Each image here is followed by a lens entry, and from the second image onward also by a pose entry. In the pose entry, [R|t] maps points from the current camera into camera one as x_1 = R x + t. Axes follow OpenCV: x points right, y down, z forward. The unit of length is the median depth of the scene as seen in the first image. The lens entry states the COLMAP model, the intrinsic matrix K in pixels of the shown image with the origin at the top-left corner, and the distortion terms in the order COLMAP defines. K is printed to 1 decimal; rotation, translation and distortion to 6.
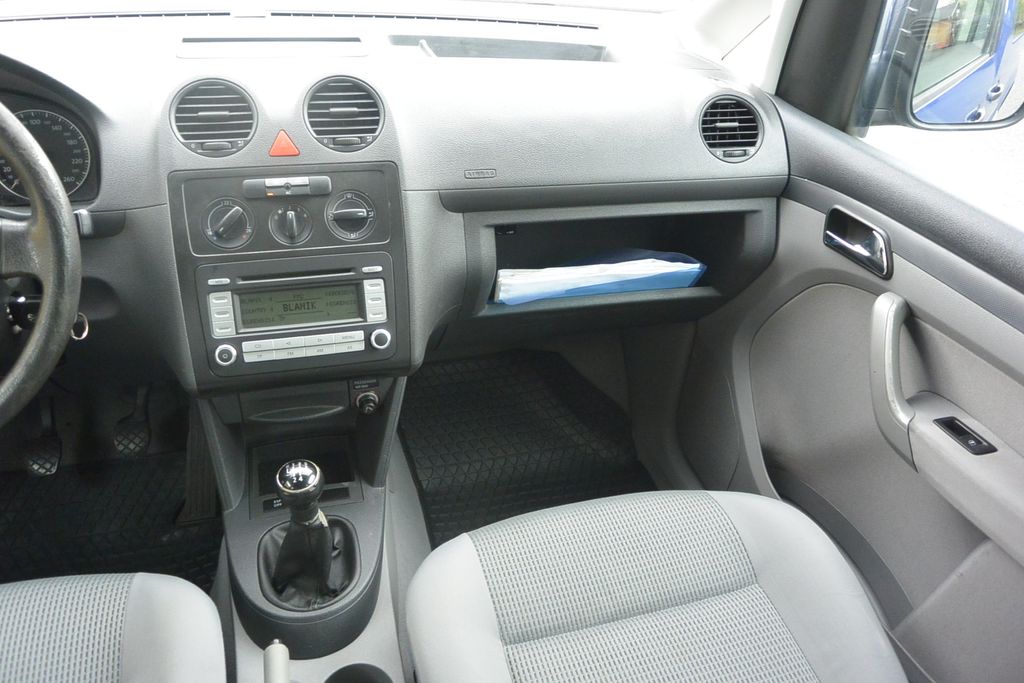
lens RADIAL K [[785.1, 0, 508.0], [0, 785.1, 337.3], [0, 0, 1]] dist [-0.008425, 0.020739]
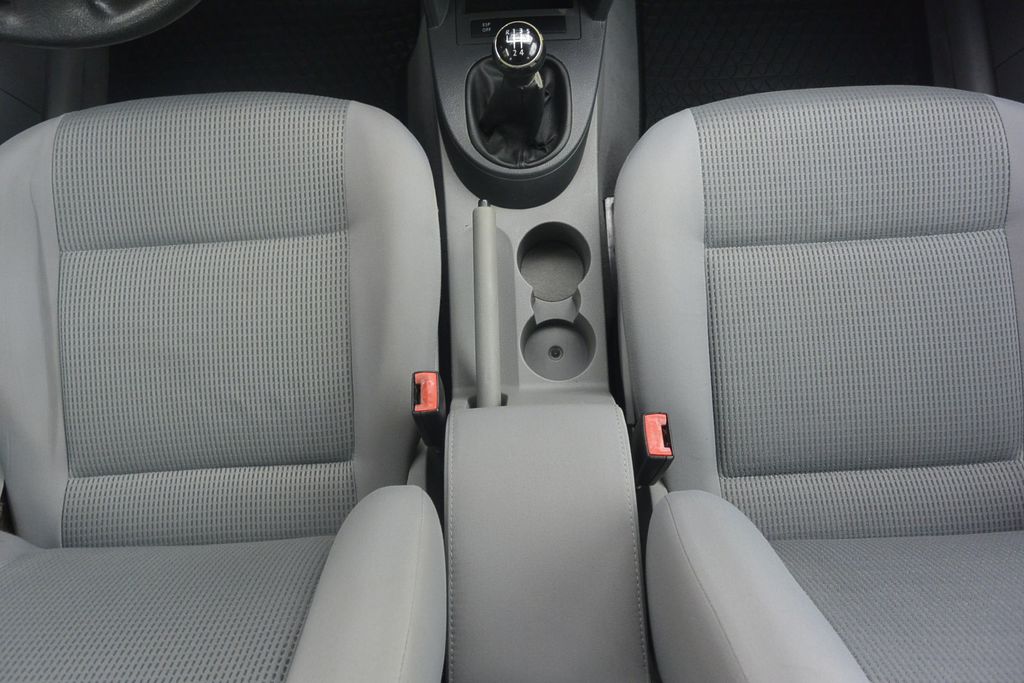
lens RADIAL K [[785.1, 0, 503.5], [0, 785.1, 339.5], [0, 0, 1]] dist [-0.008425, 0.020739]
pose [[0.968414, 0.219271, -0.118719, -0.101385], [-0.070410, 0.697218, 0.713393, -0.199973], [0.239199, -0.682501, 0.690634, 0.161814]]
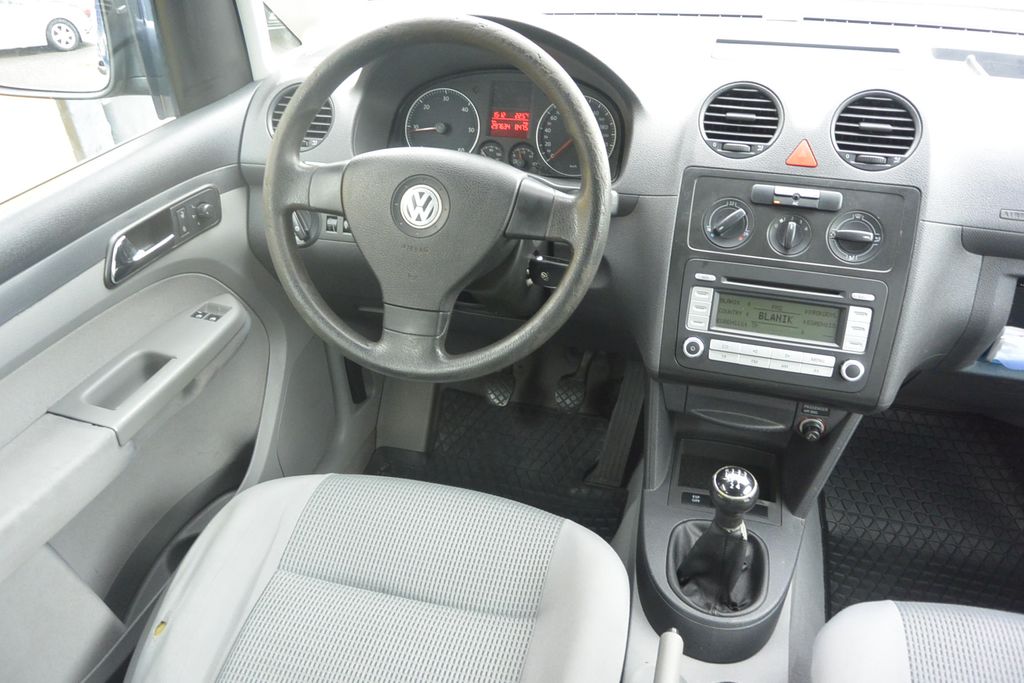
lens RADIAL K [[785.1, 0, 505.5], [0, 785.1, 337.5], [0, 0, 1]] dist [-0.008425, 0.020739]
pose [[0.850543, 0.239010, -0.468456, -0.085988], [-0.237180, 0.969359, 0.063944, 0.002245], [0.469385, 0.056721, 0.881170, -0.028062]]
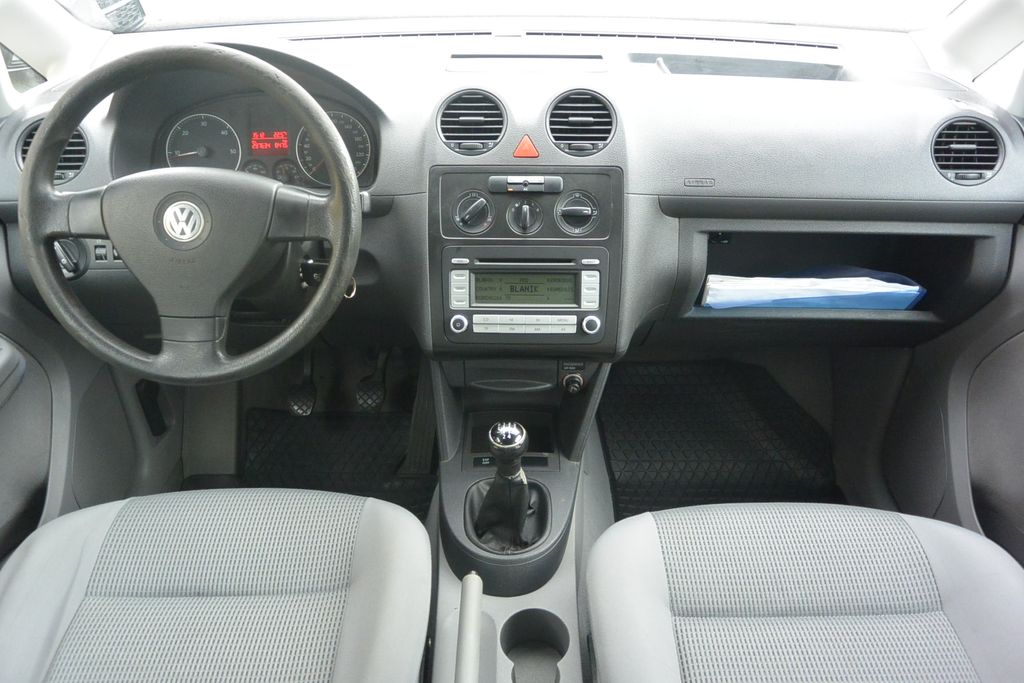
lens RADIAL K [[785.1, 0, 506.0], [0, 785.1, 337.7], [0, 0, 1]] dist [-0.008425, 0.020739]
pose [[0.958254, 0.104977, -0.265949, 0.020234], [-0.109613, 0.993971, -0.002606, 0.036905], [0.264072, 0.031649, 0.963983, -0.105132]]
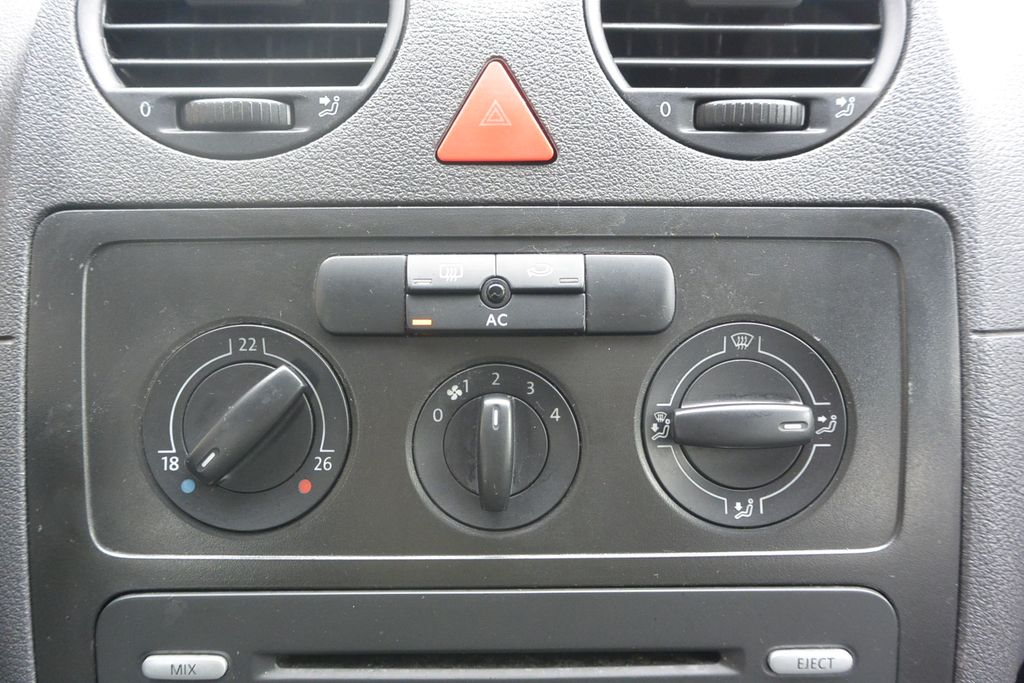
lens RADIAL K [[785.1, 0, 506.5], [0, 785.1, 351.7], [0, 0, 1]] dist [-0.008425, 0.020739]
pose [[0.965798, 0.091083, -0.242773, -0.213789], [-0.096808, 0.995234, -0.011730, -0.167945], [0.240548, 0.034832, 0.970012, 0.754330]]
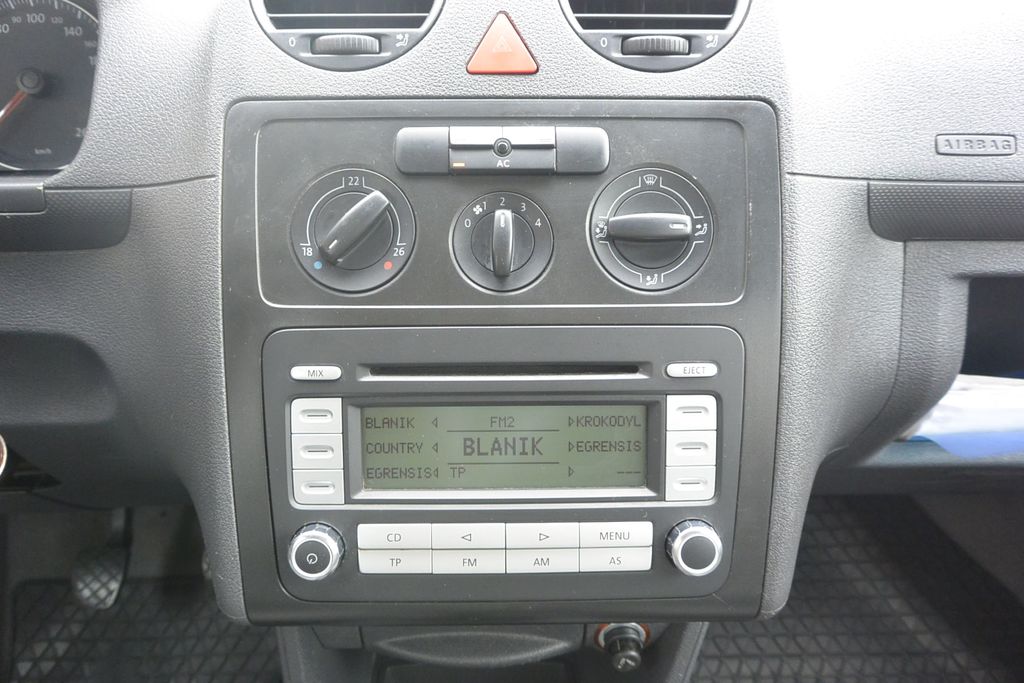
lens RADIAL K [[785.1, 0, 503.2], [0, 785.1, 338.5], [0, 0, 1]] dist [-0.008425, 0.020739]
pose [[0.966988, 0.083806, -0.240648, -0.172574], [-0.095071, 0.994835, -0.035571, -0.080045], [0.236424, 0.057276, 0.969961, 0.605006]]
